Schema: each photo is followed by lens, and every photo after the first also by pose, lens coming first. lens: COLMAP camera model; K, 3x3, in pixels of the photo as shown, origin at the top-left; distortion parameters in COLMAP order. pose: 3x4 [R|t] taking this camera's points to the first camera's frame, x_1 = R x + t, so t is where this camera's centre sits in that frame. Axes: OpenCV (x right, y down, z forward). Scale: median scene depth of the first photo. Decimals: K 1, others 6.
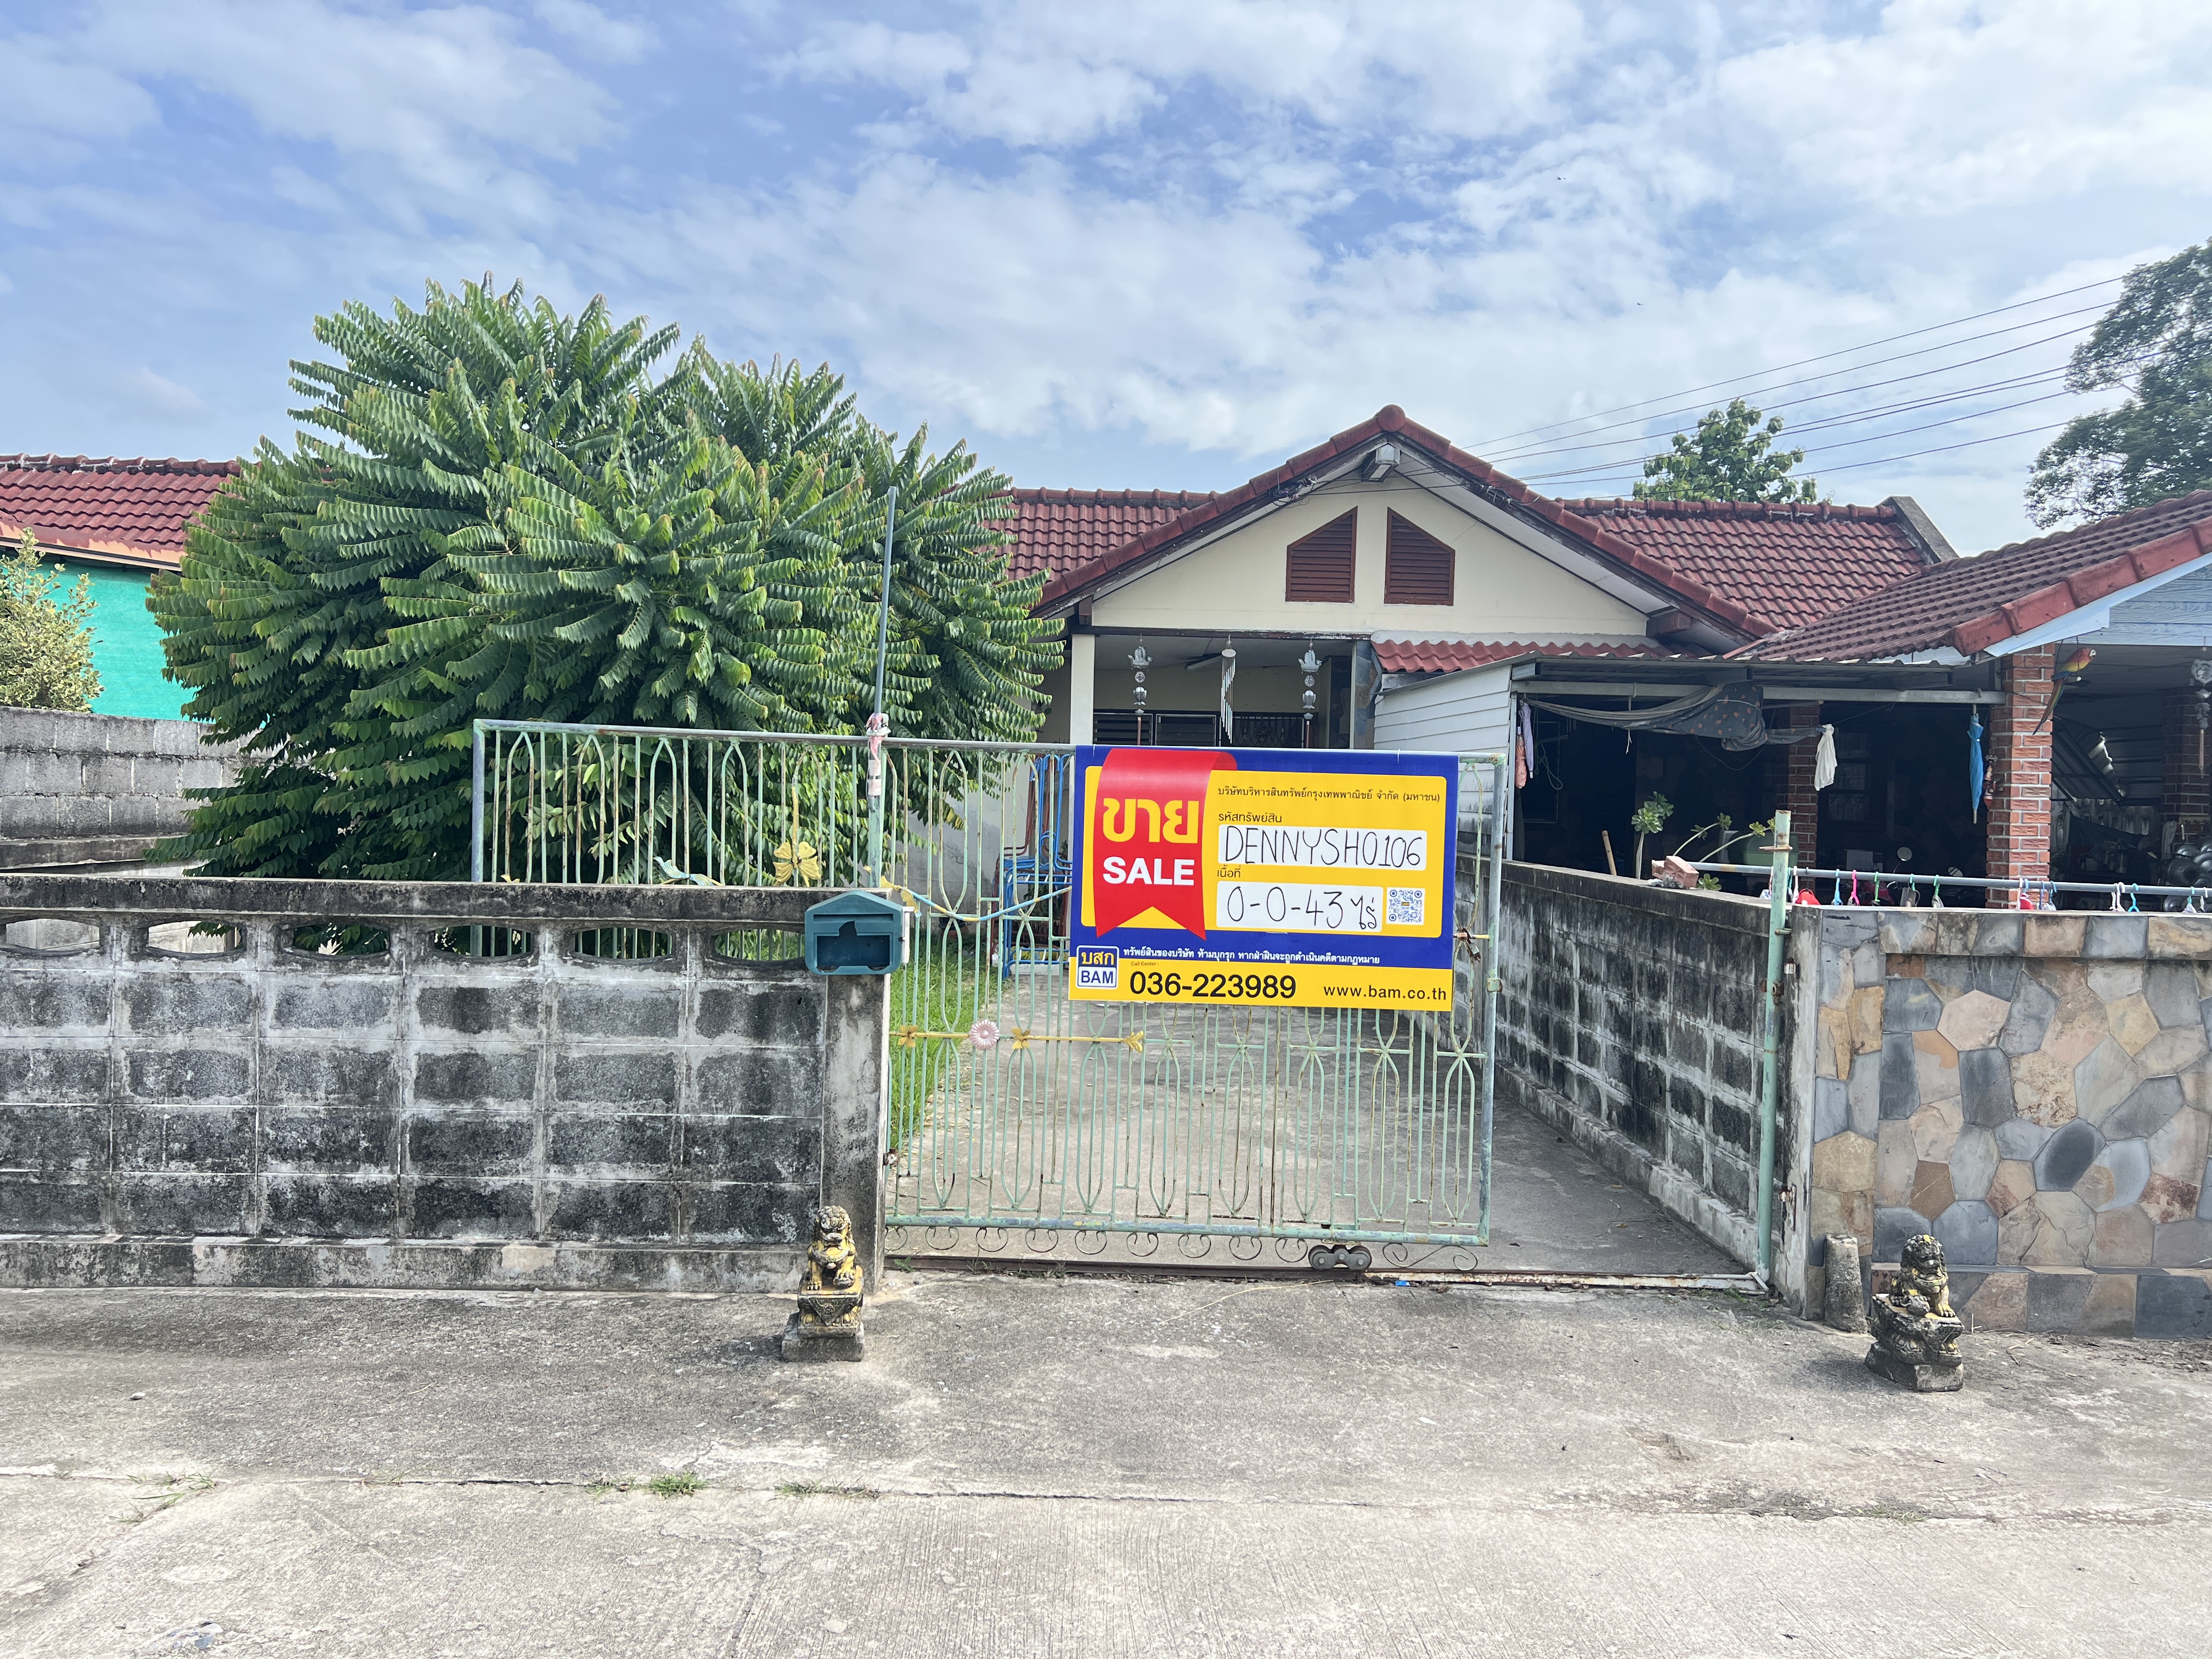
lens RADIAL K [[1651.3, 0, 1101.6], [0, 1651.3, 811.3], [0, 0, 1]] dist [0.056766, -0.061665]
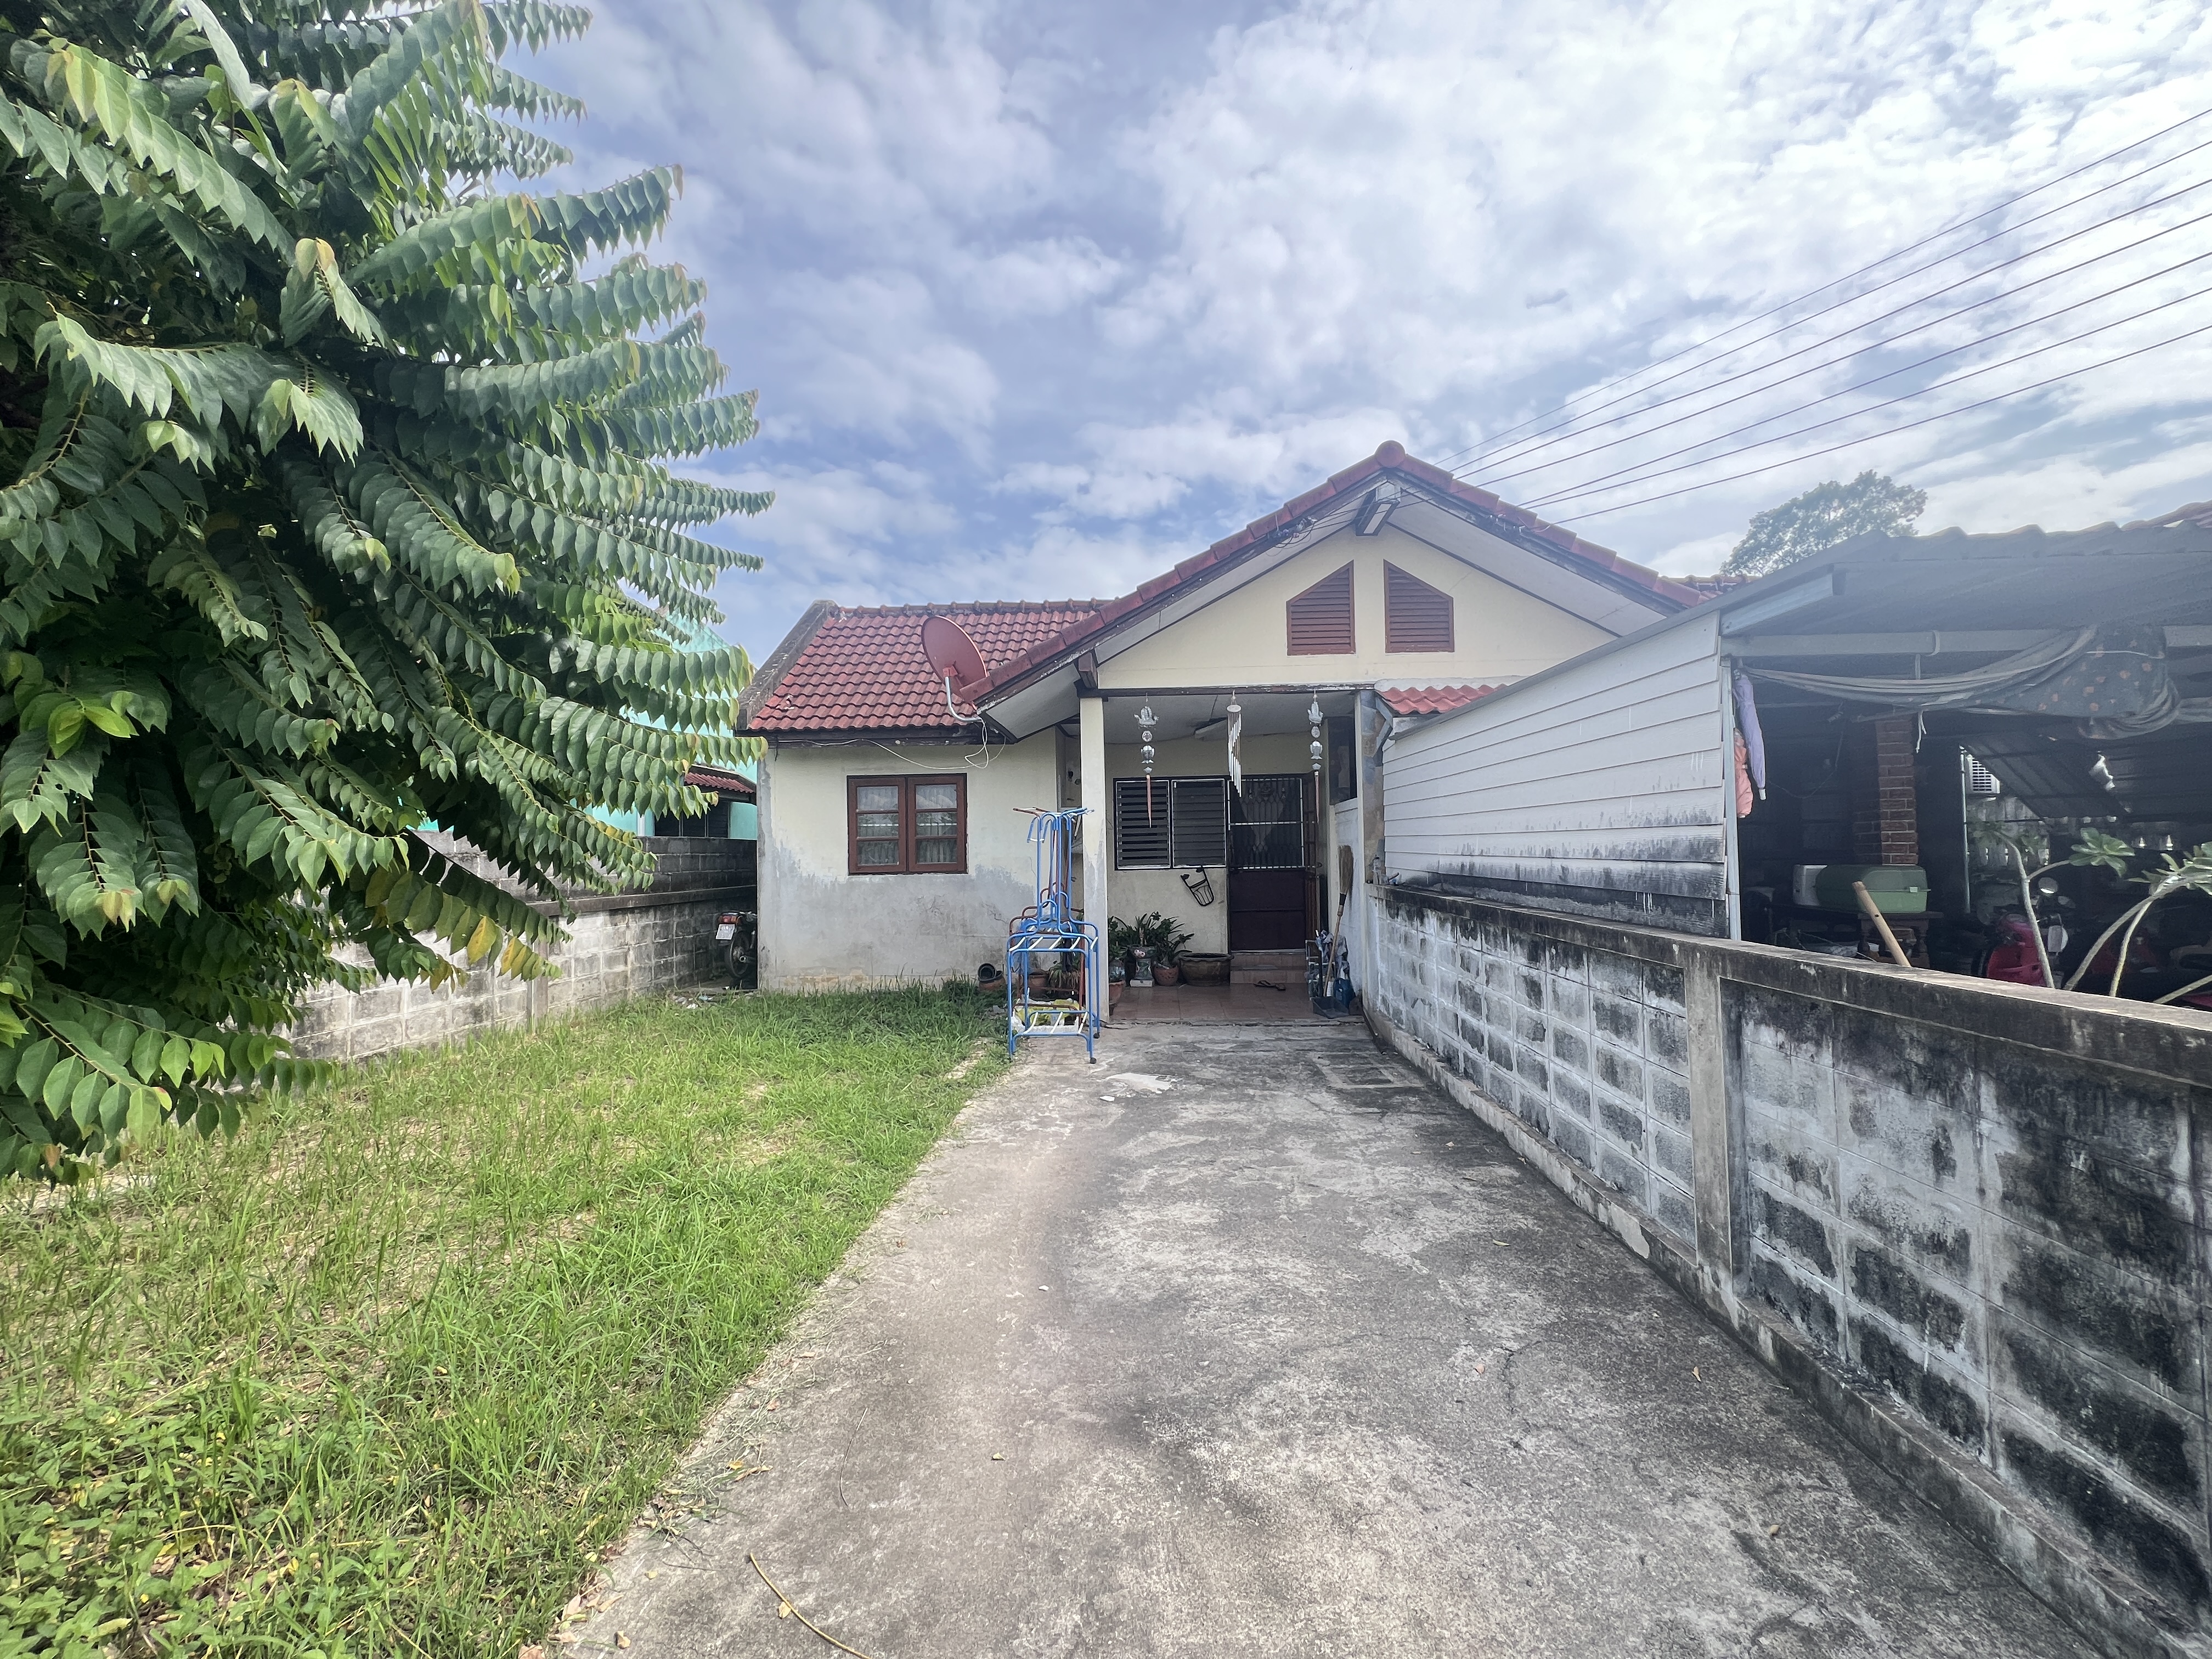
lens RADIAL K [[874.8, 0, 1108.6], [0, 874.8, 825.0], [0, 0, 1]] dist [-0.001823, 0.000049]
pose [[0.996539, -0.040808, -0.072417, 0.101169], [0.037646, 0.998300, -0.044500, -0.010270], [0.074110, 0.041620, 0.996381, 1.273585]]
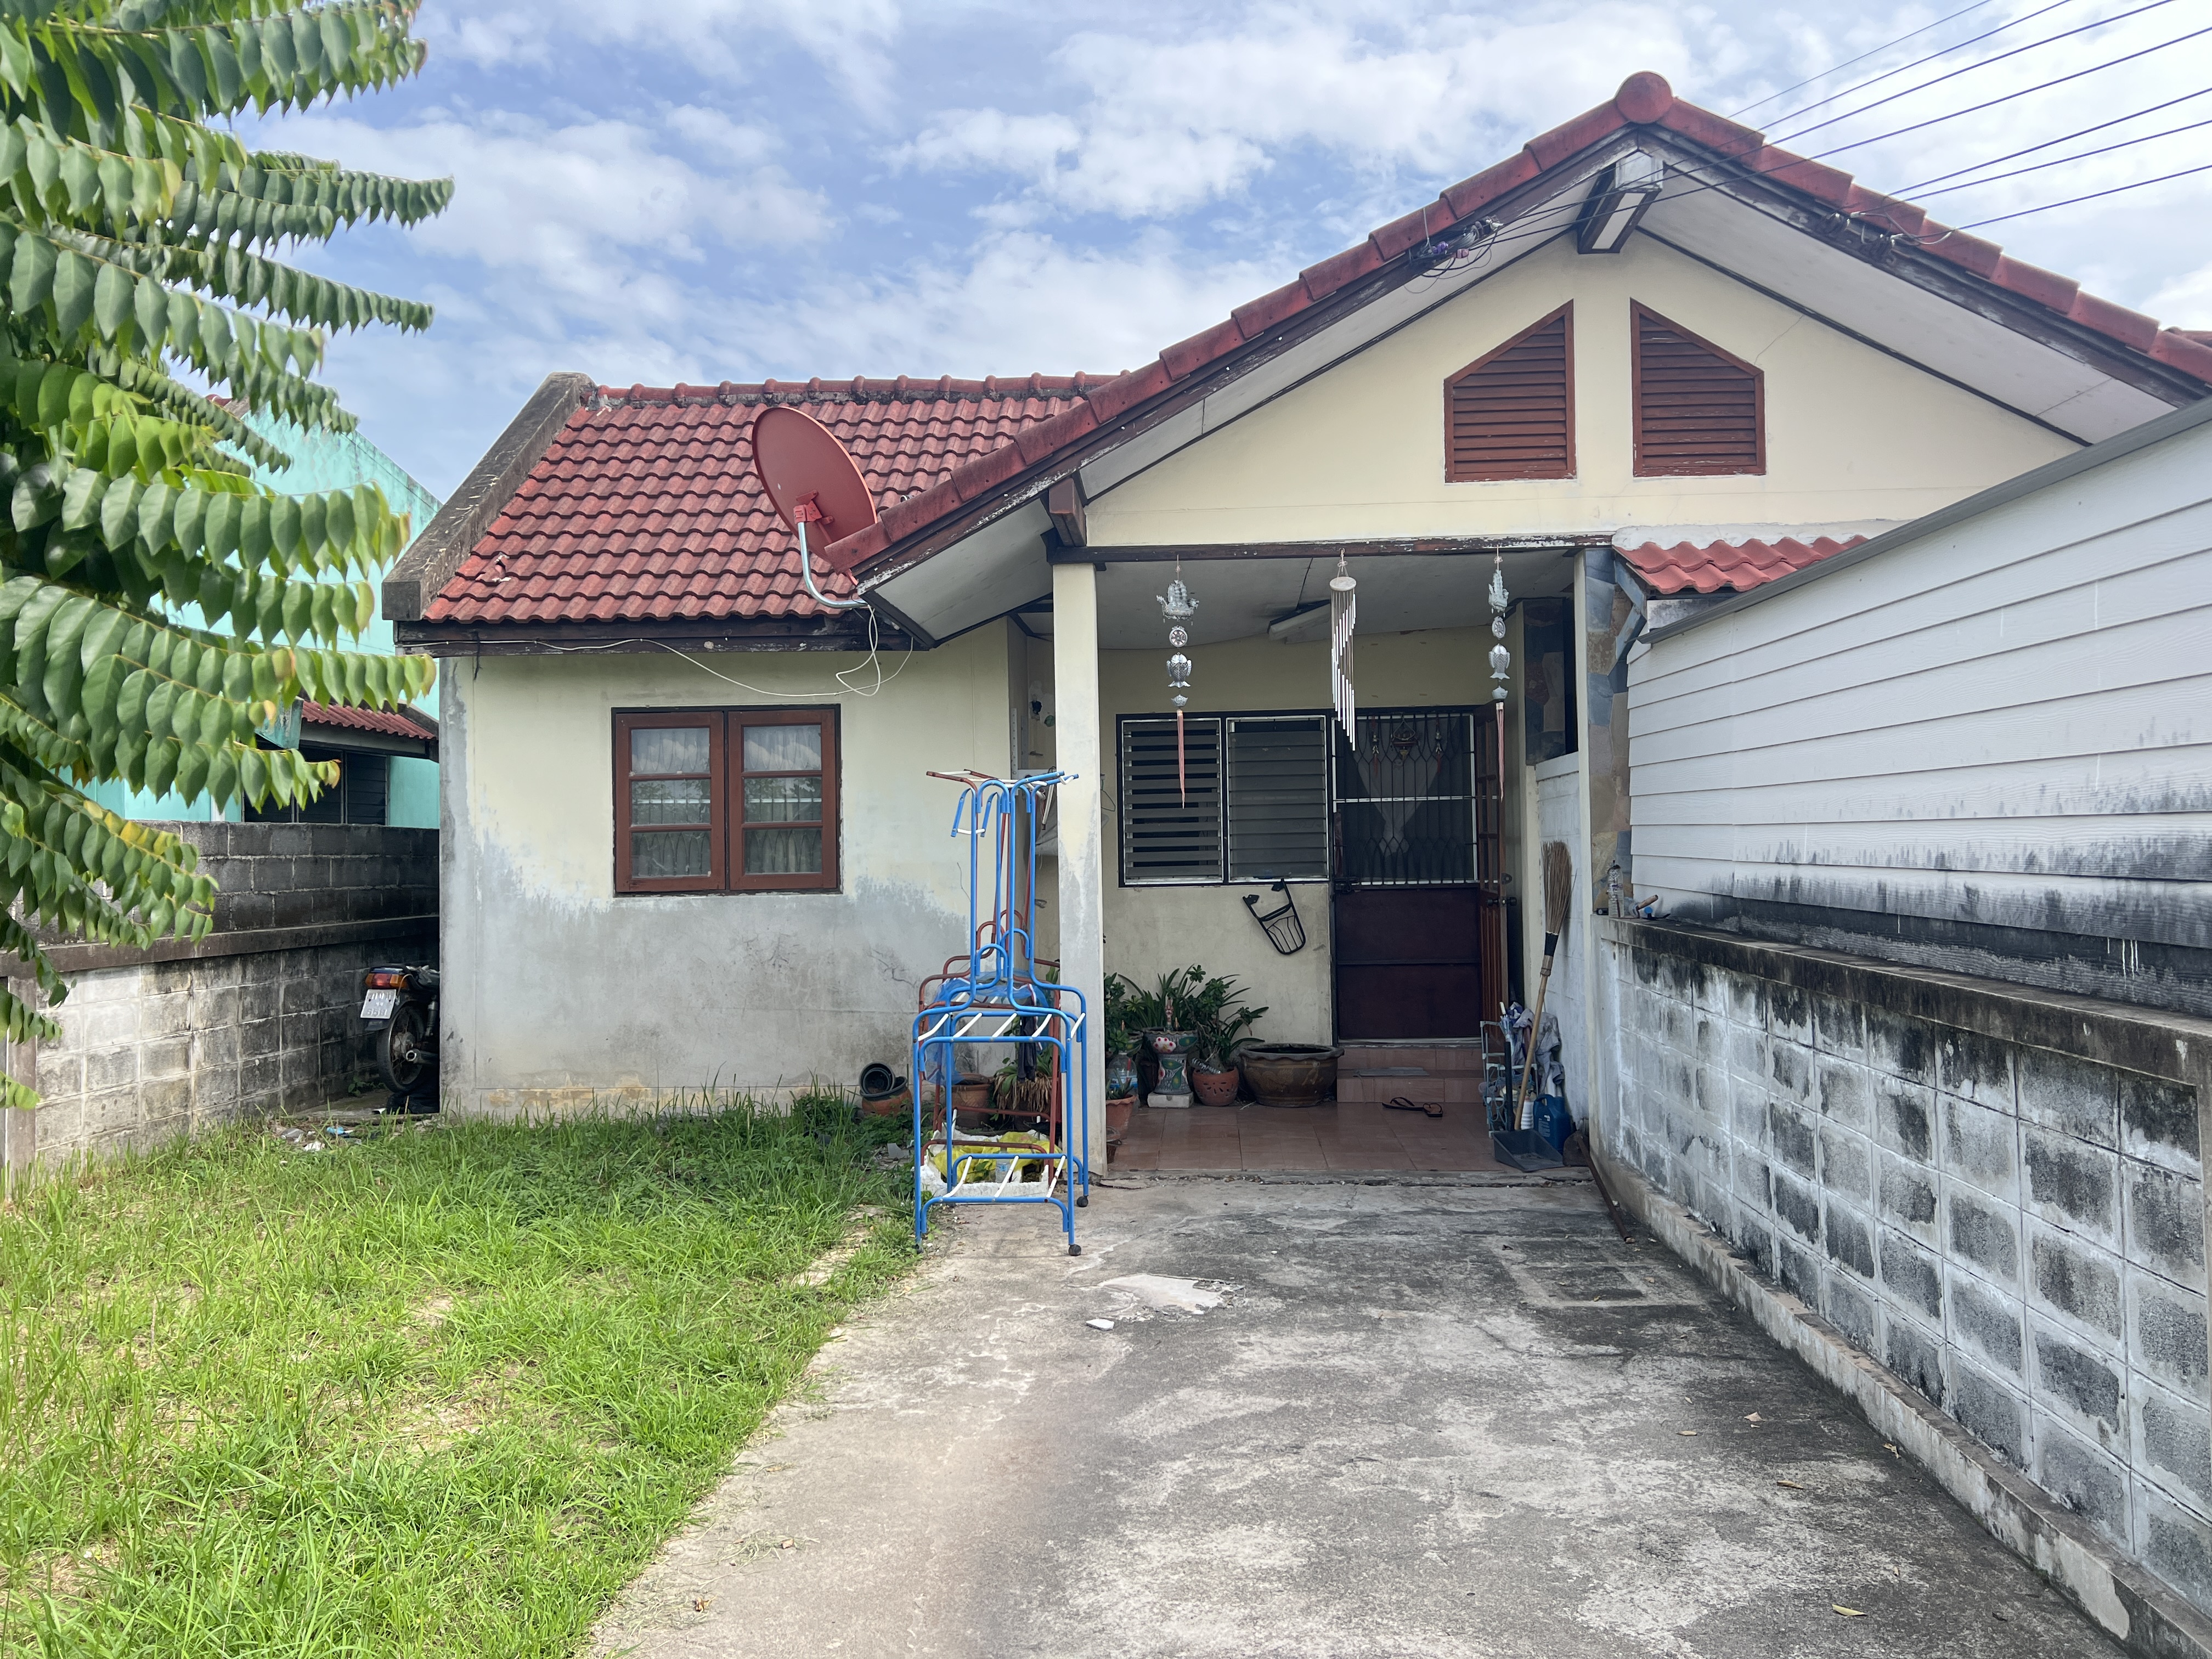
lens RADIAL K [[1651.3, 0, 1106.9], [0, 1651.3, 795.0], [0, 0, 1]] dist [0.056766, -0.061665]
pose [[0.996299, -0.039230, -0.076486, 0.108209], [0.035729, 0.998274, -0.046618, -0.014114], [0.078182, 0.043712, 0.995980, 1.272674]]
